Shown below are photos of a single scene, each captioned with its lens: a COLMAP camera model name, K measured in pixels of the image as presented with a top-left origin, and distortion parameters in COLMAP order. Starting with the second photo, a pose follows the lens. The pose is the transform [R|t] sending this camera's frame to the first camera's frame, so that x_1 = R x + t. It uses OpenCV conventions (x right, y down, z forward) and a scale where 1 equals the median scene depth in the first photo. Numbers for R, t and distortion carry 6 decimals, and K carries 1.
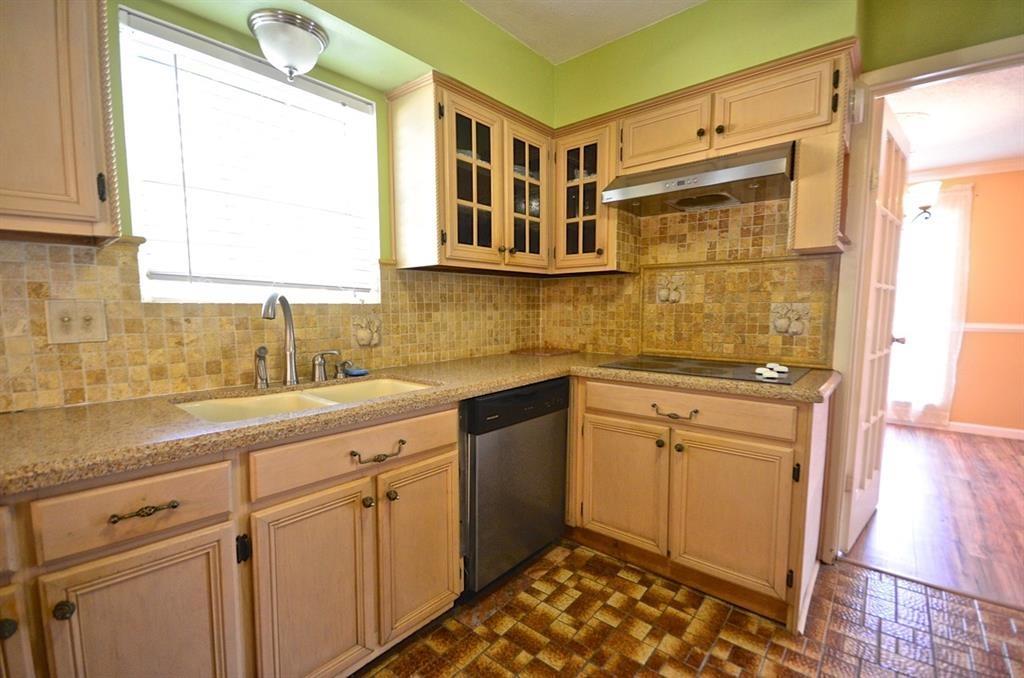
lens RADIAL K [[442.1, 0, 510.5], [0, 442.1, 352.8], [0, 0, 1]] dist [0.015497, -0.016171]
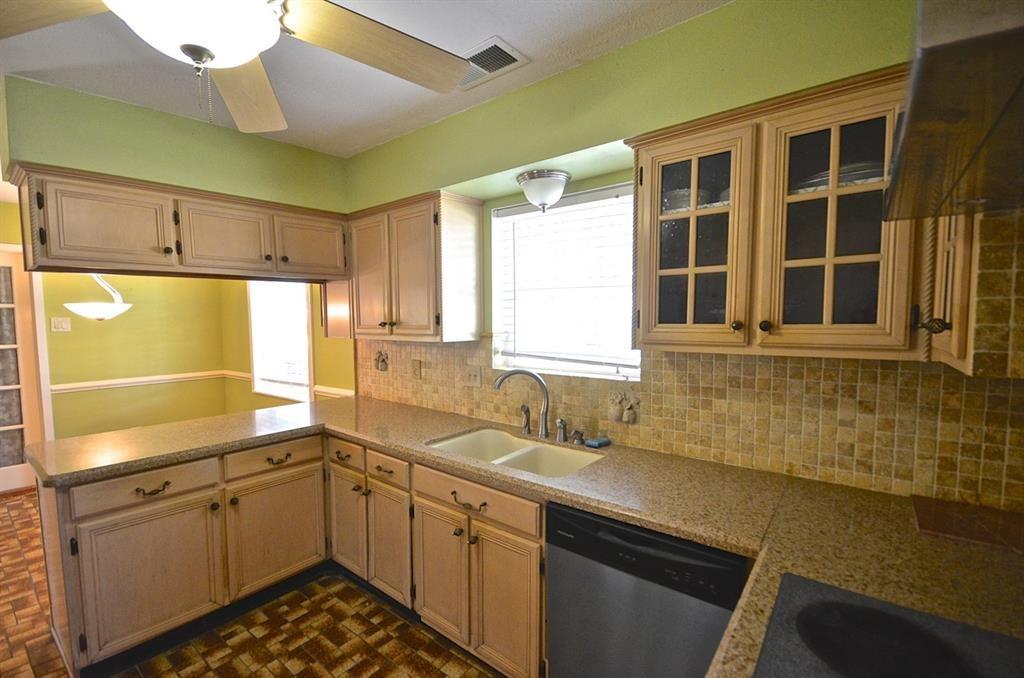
lens RADIAL K [[442.1, 0, 510.5], [0, 442.1, 352.8], [0, 0, 1]] dist [0.015497, -0.016171]
pose [[0.040896, 0.075920, -0.996275, 0.648290], [-0.101839, 0.992233, 0.071432, -0.212224], [0.993960, 0.098538, 0.048310, 0.659114]]
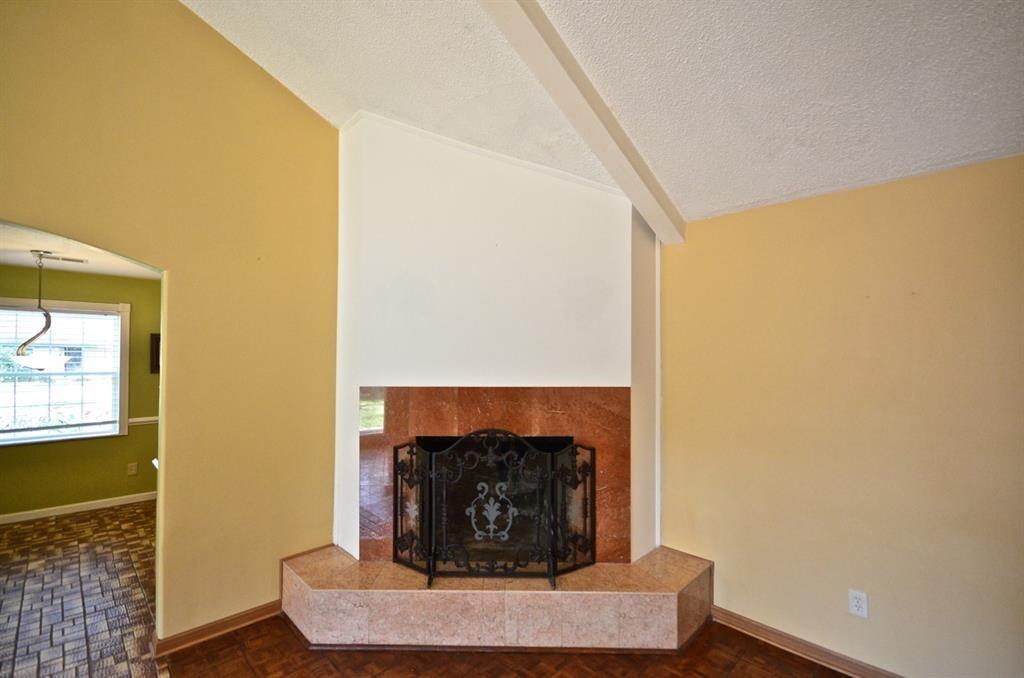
lens RADIAL K [[442.1, 0, 510.5], [0, 442.1, 352.8], [0, 0, 1]] dist [0.015497, -0.016171]
pose [[0.996609, 0.003678, -0.082195, 1.002079], [-0.013899, 0.992169, -0.124125, 0.047343], [0.081095, 0.124847, 0.988856, -2.222712]]
